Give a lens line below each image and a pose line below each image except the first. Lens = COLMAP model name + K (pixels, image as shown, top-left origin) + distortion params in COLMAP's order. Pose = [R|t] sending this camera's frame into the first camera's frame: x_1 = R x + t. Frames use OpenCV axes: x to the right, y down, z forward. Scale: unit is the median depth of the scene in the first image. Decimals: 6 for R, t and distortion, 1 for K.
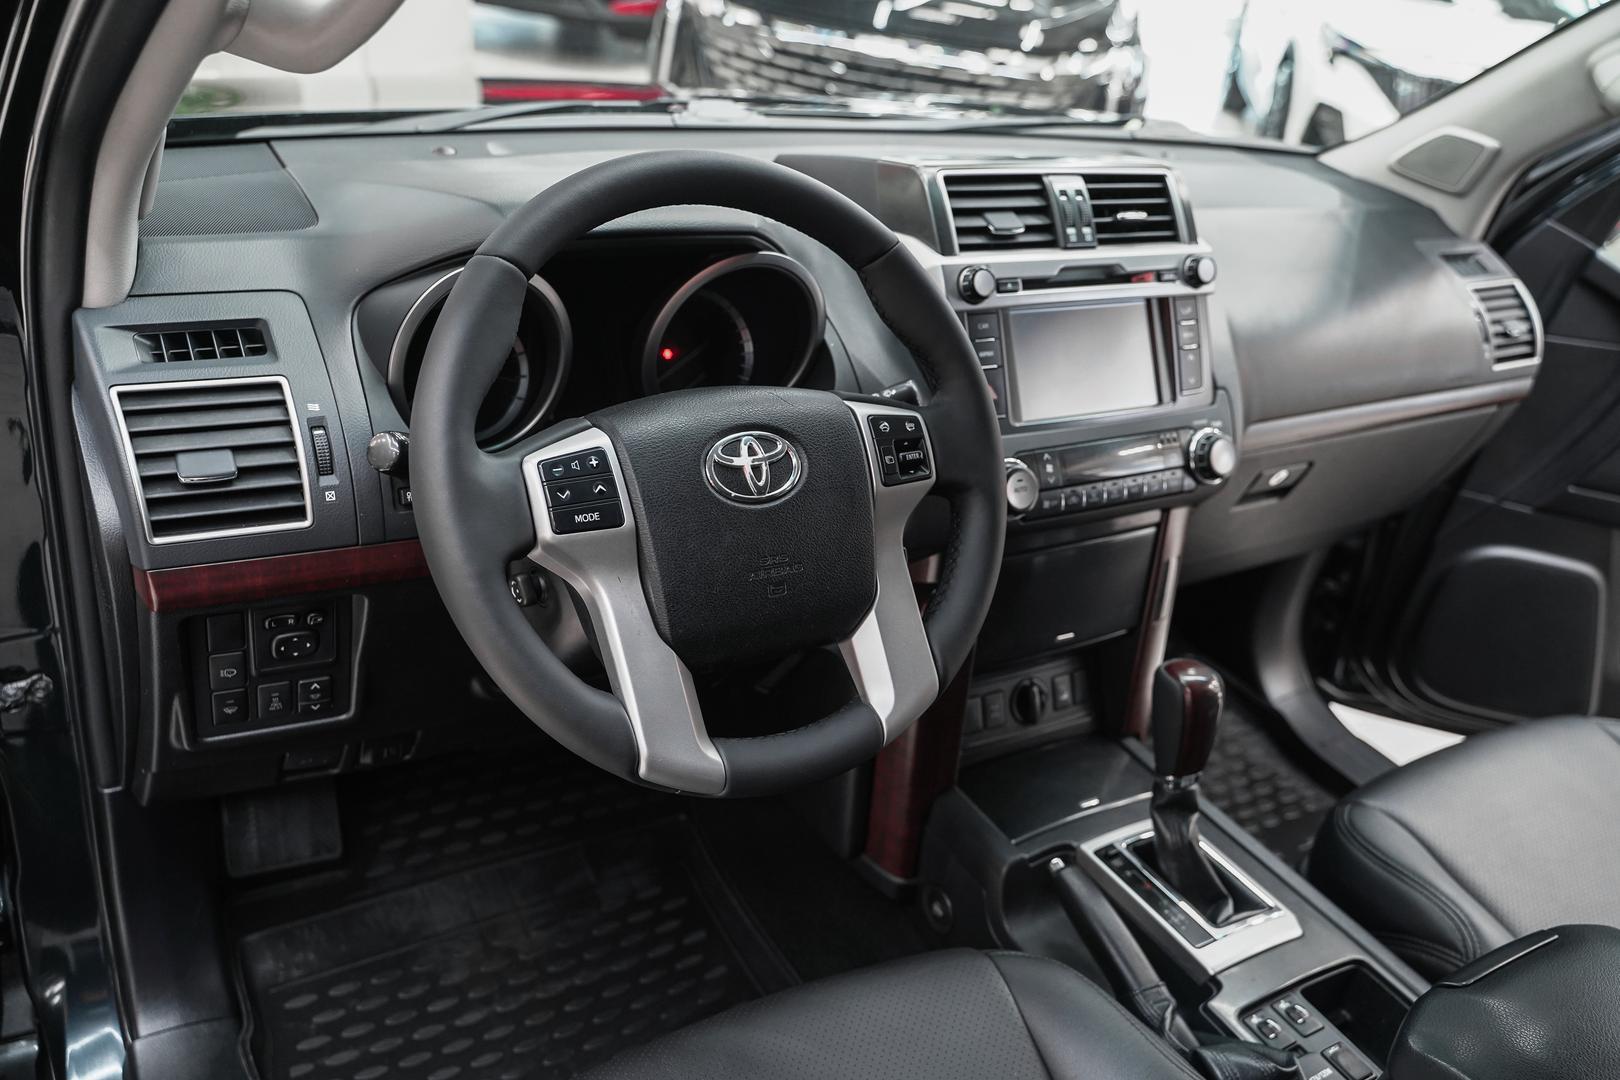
lens RADIAL K [[1305.1, 0, 798.3], [0, 1305.1, 538.0], [0, 0, 1]] dist [-0.004639, 0.000875]
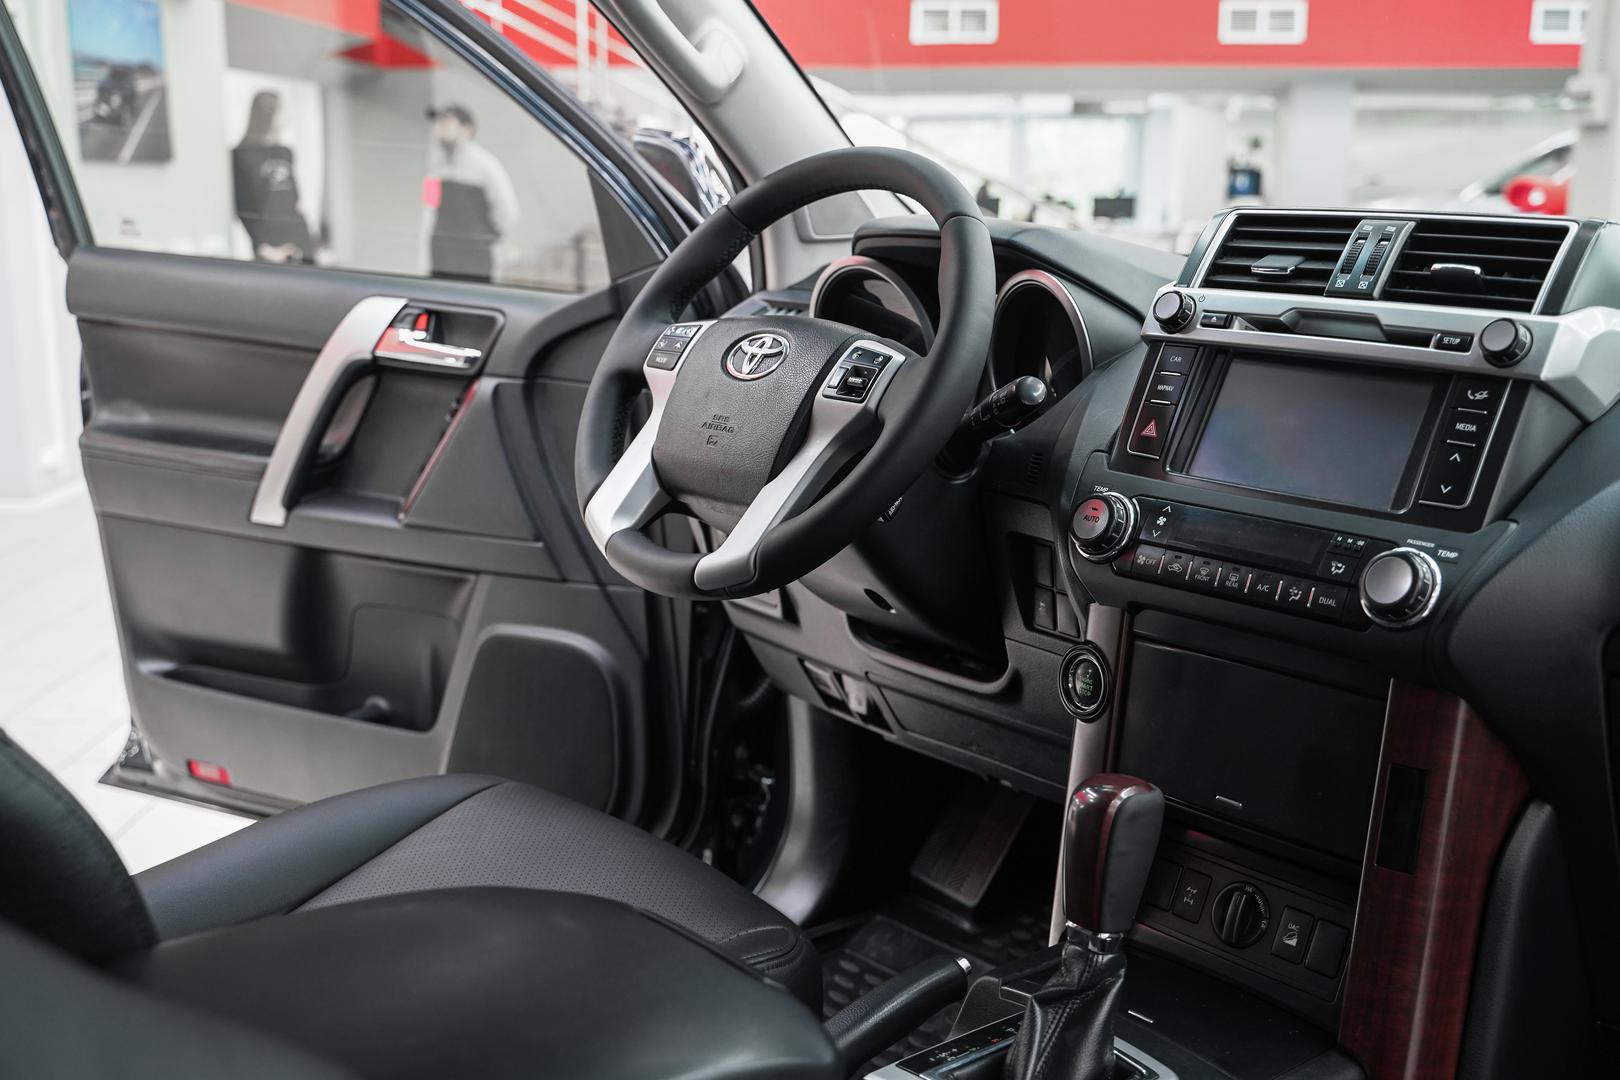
lens RADIAL K [[1744.2, 0, 805.7], [0, 1744.2, 546.8], [0, 0, 1]] dist [-0.013234, 0.000000]
pose [[0.178500, 0.086033, -0.980171, 1.192204], [-0.465155, 0.885201, -0.007013, 0.071272], [0.867046, 0.457184, 0.198028, 0.569257]]
